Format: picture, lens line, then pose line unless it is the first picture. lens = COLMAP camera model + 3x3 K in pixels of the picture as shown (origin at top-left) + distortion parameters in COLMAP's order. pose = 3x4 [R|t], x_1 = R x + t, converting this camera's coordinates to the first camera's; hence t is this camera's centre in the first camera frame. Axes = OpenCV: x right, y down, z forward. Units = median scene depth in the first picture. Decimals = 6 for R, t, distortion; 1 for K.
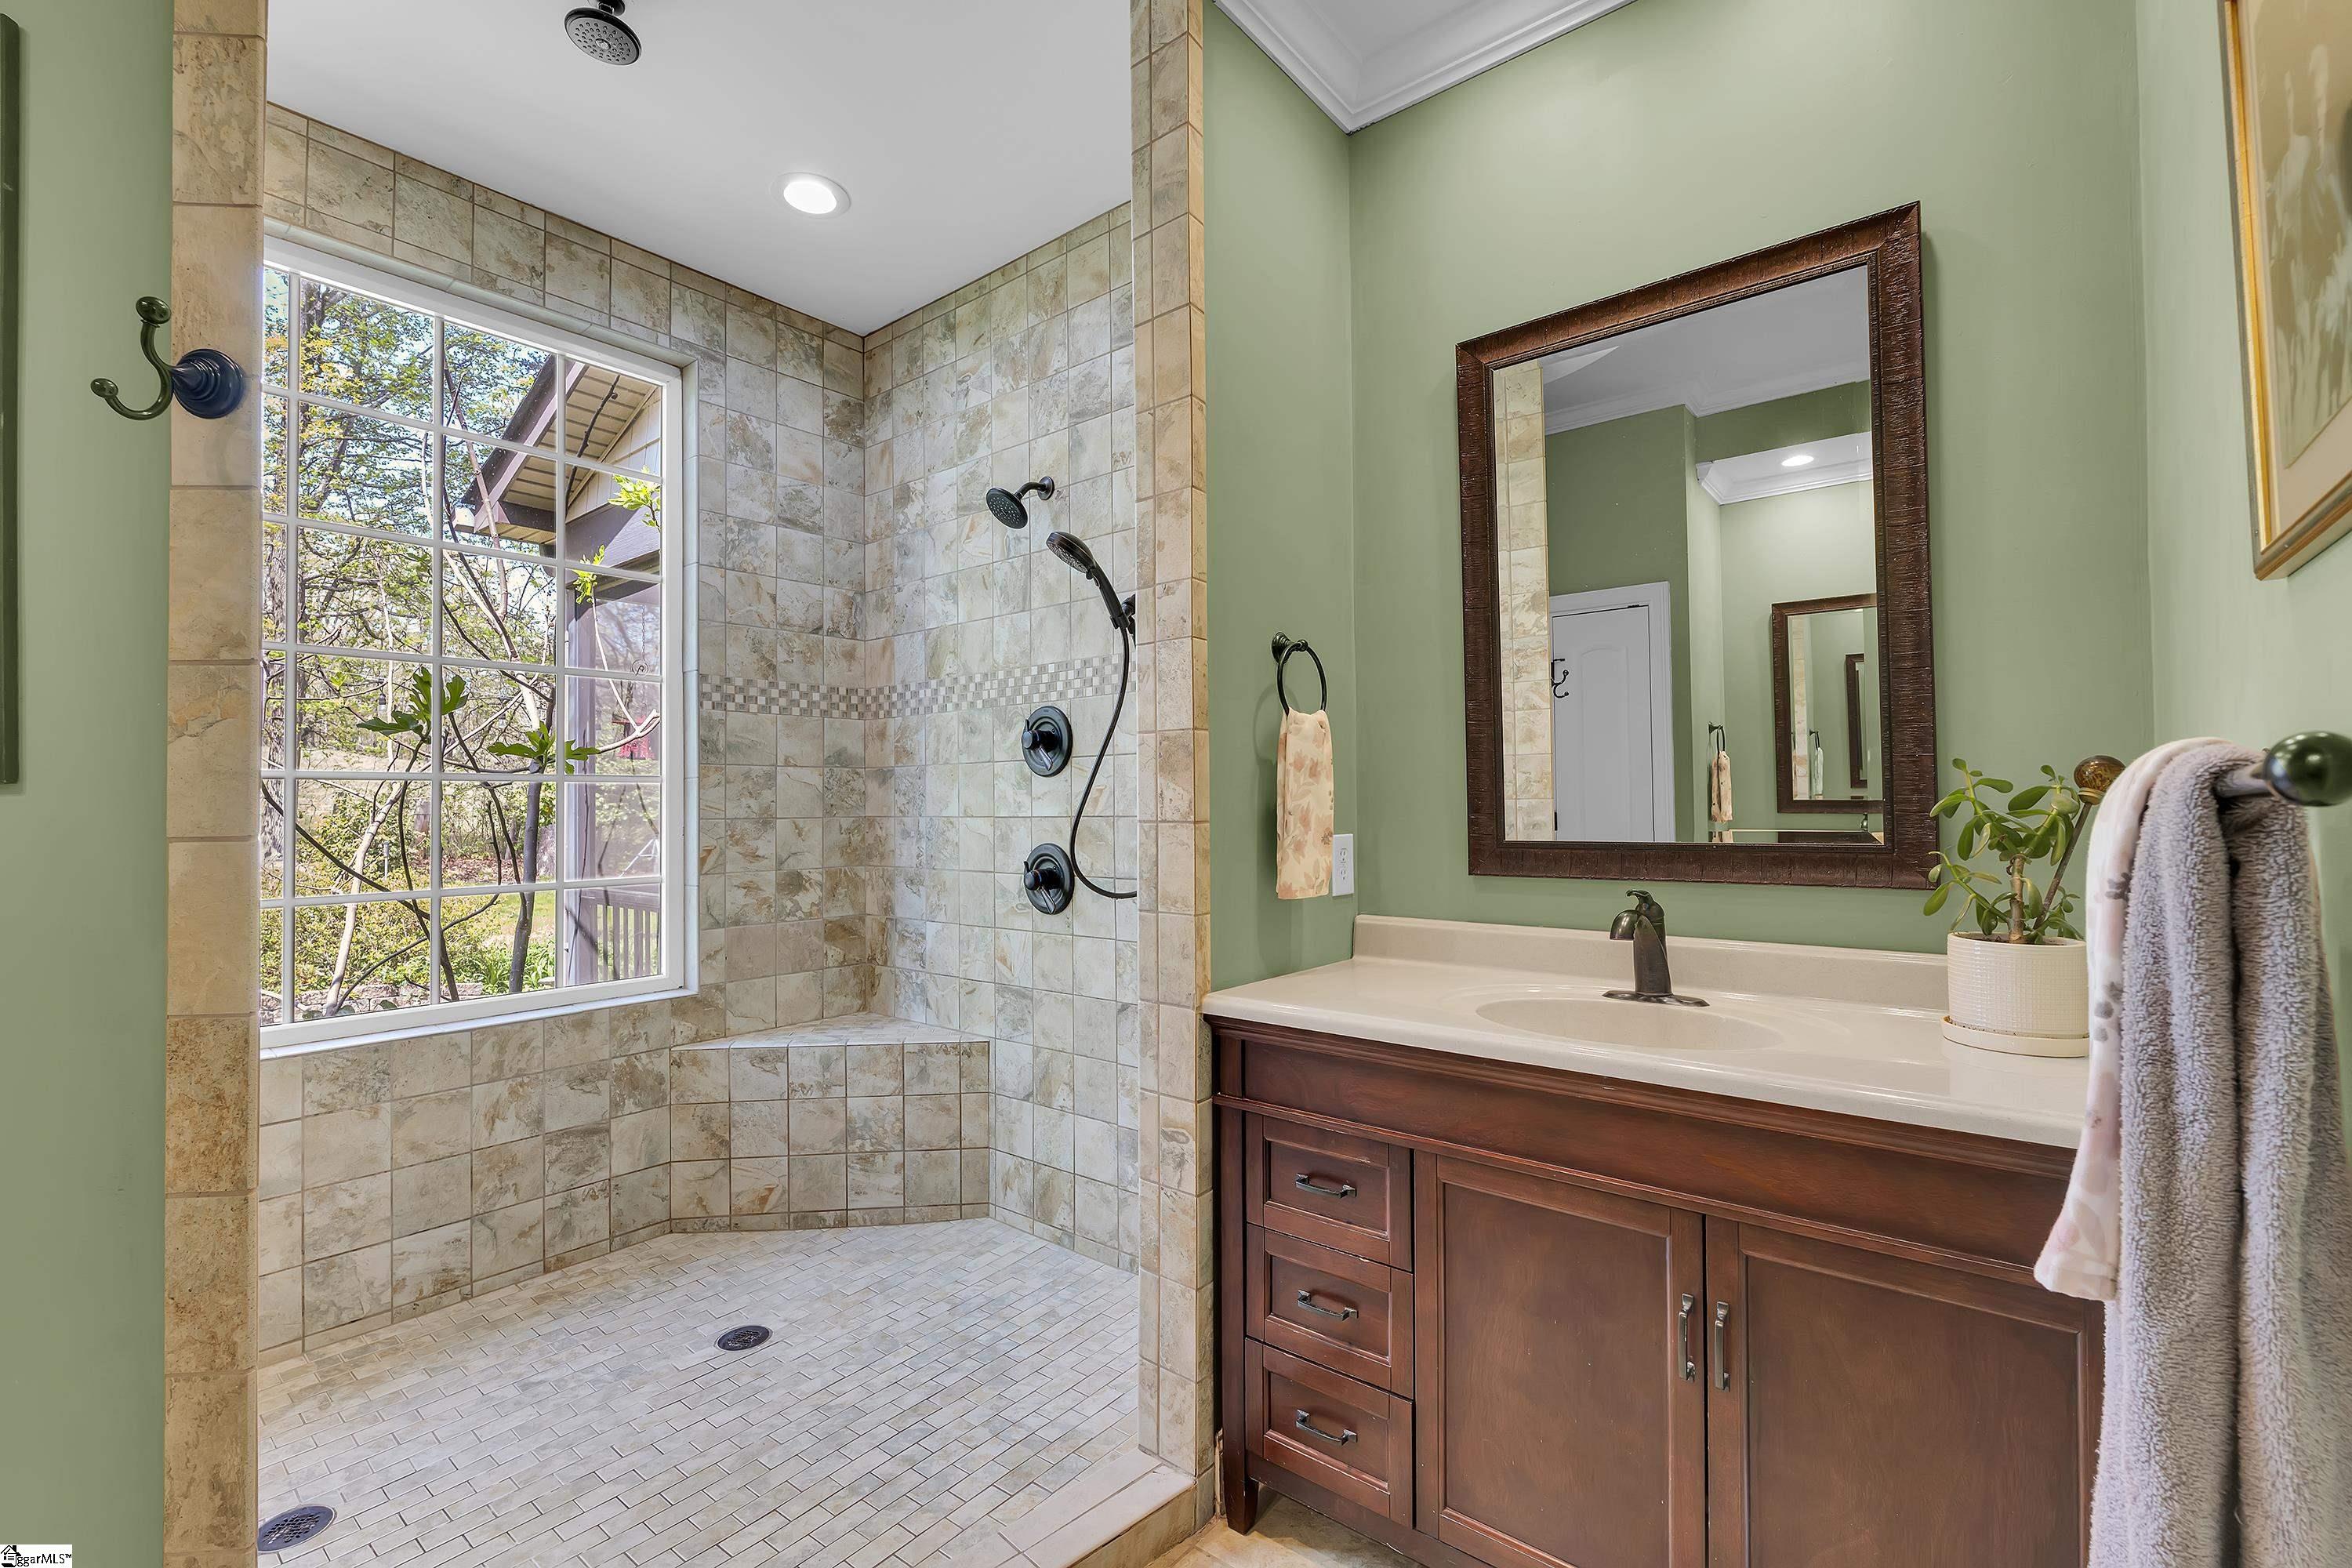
lens RADIAL K [[1017.4, 0, 1177.6], [0, 1017.4, 786.2], [0, 0, 1]] dist [-0.008998, 0.001777]
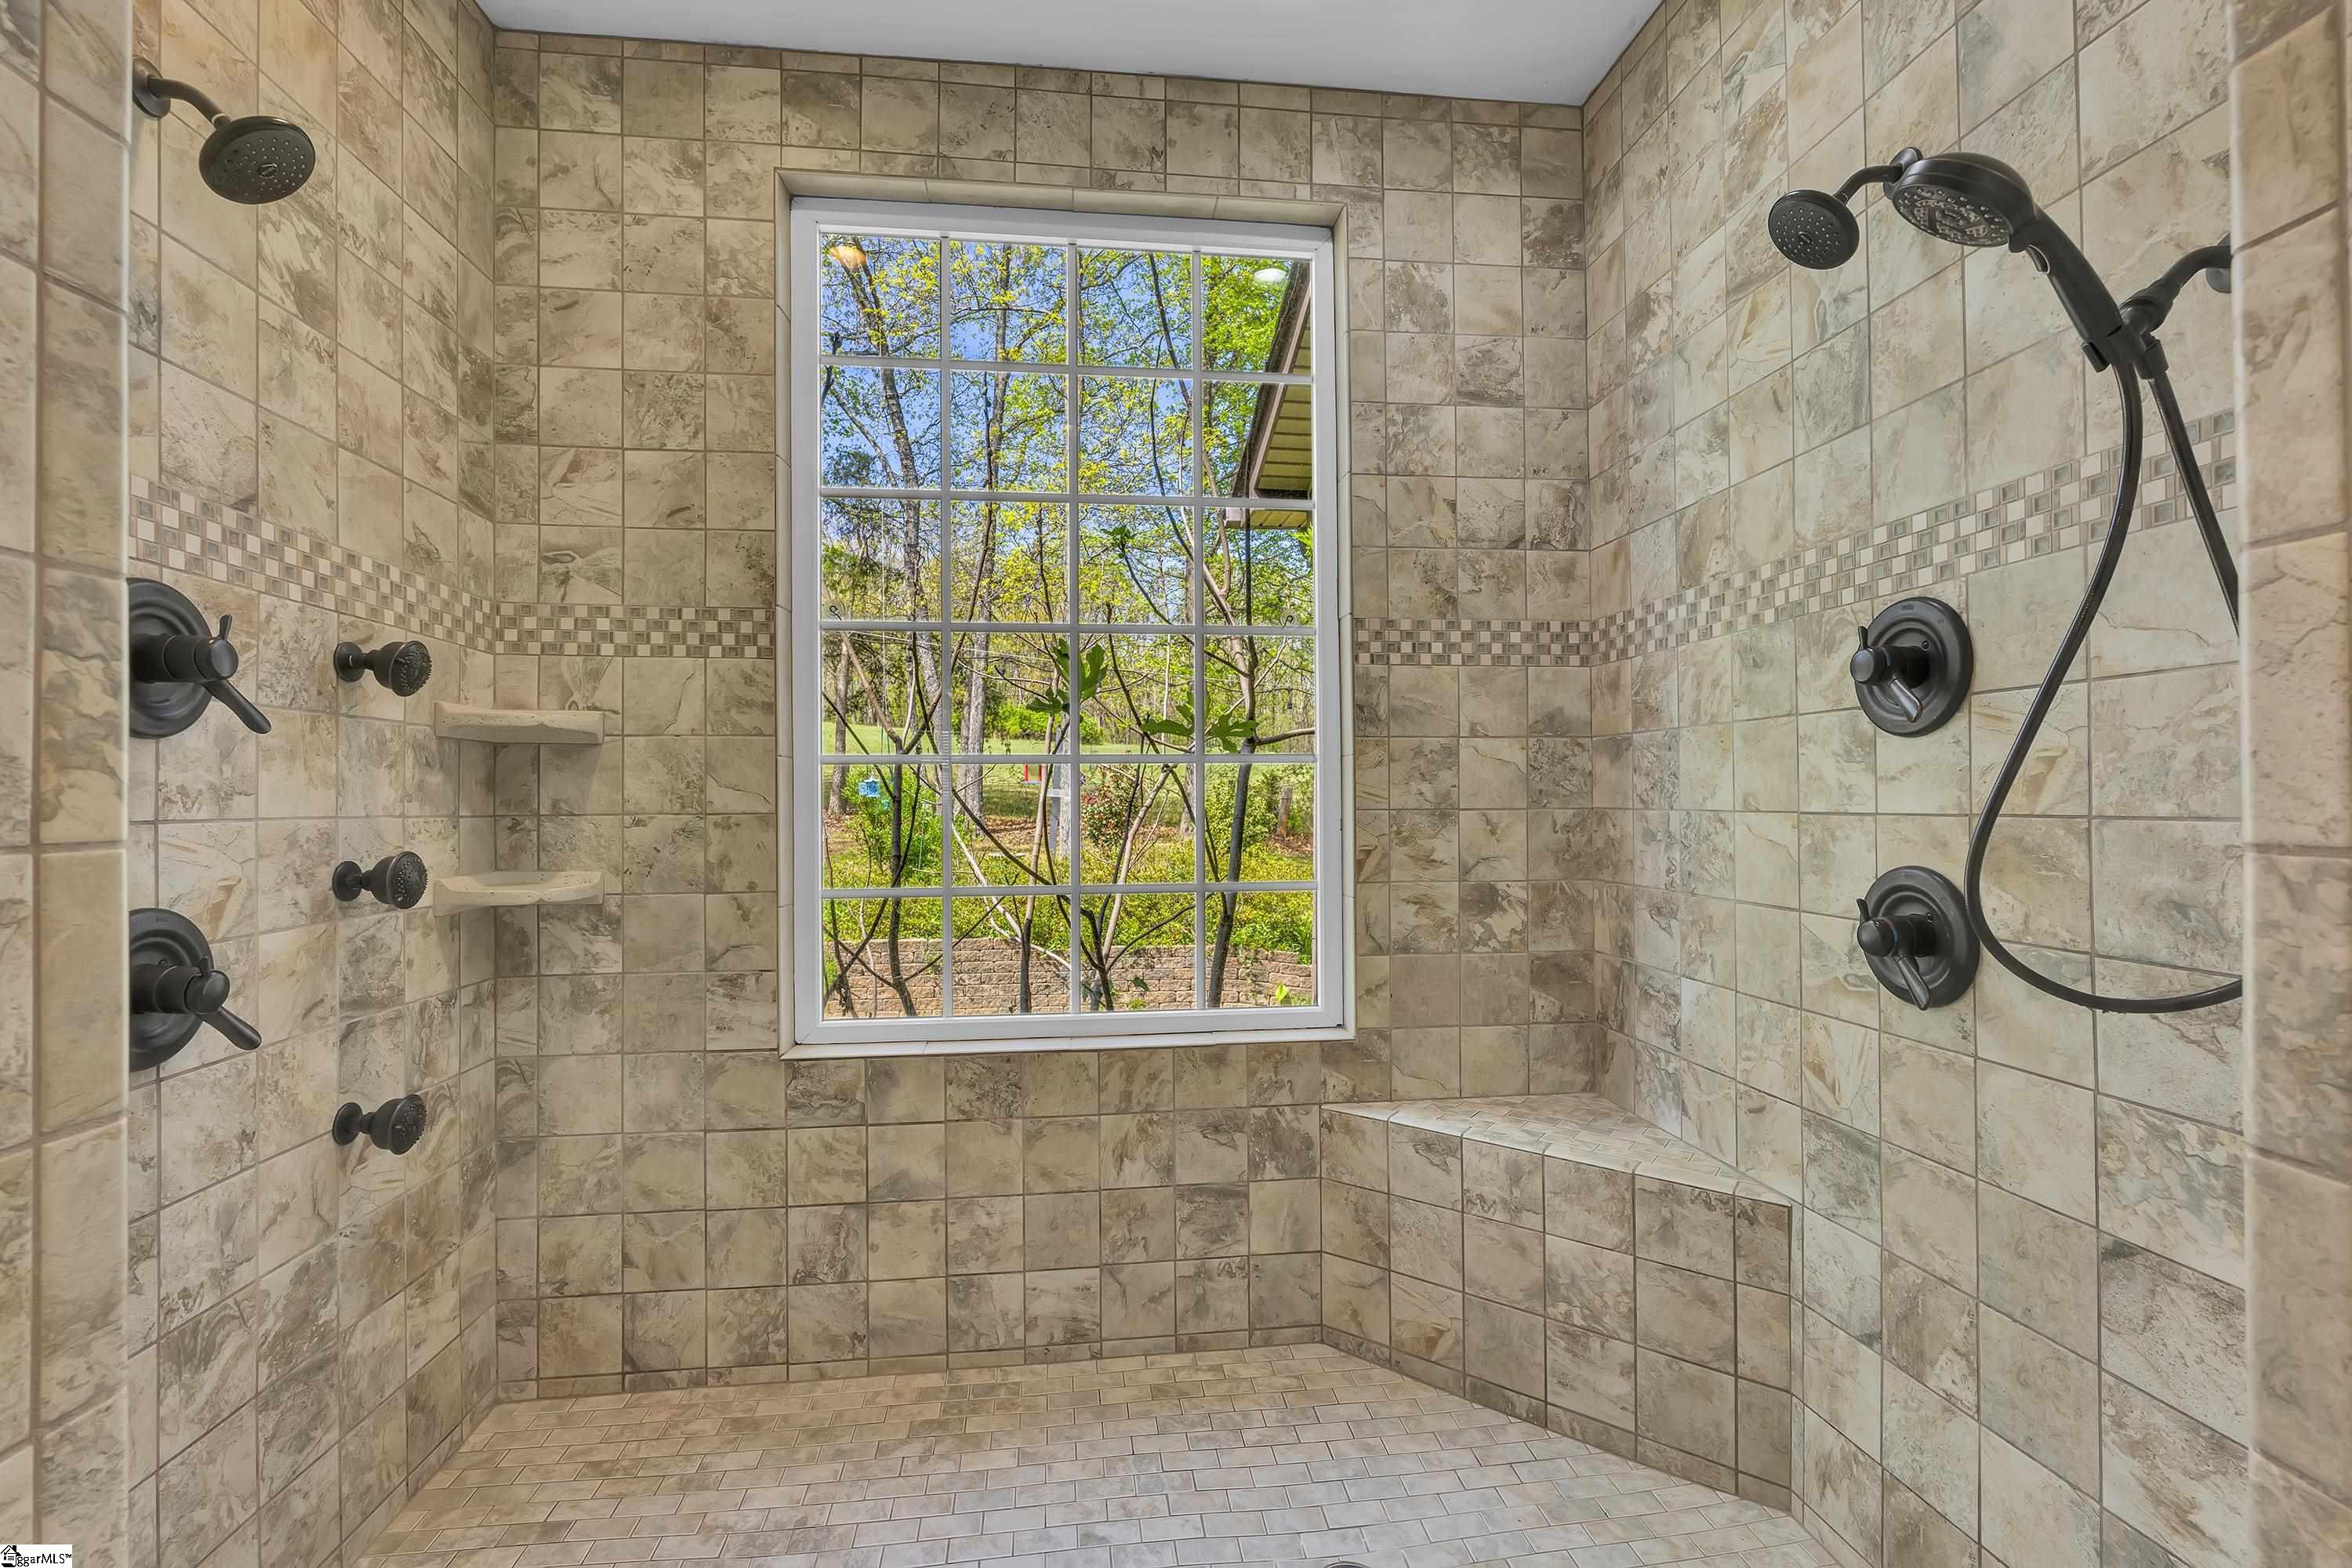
lens RADIAL K [[1017.4, 0, 1174.3], [0, 1017.4, 785.3], [0, 0, 1]] dist [-0.008998, 0.001777]
pose [[0.716477, -0.002914, -0.697605, -0.037586], [0.012459, 0.999885, 0.008619, 0.006193], [0.697499, -0.014867, 0.716431, 0.367959]]
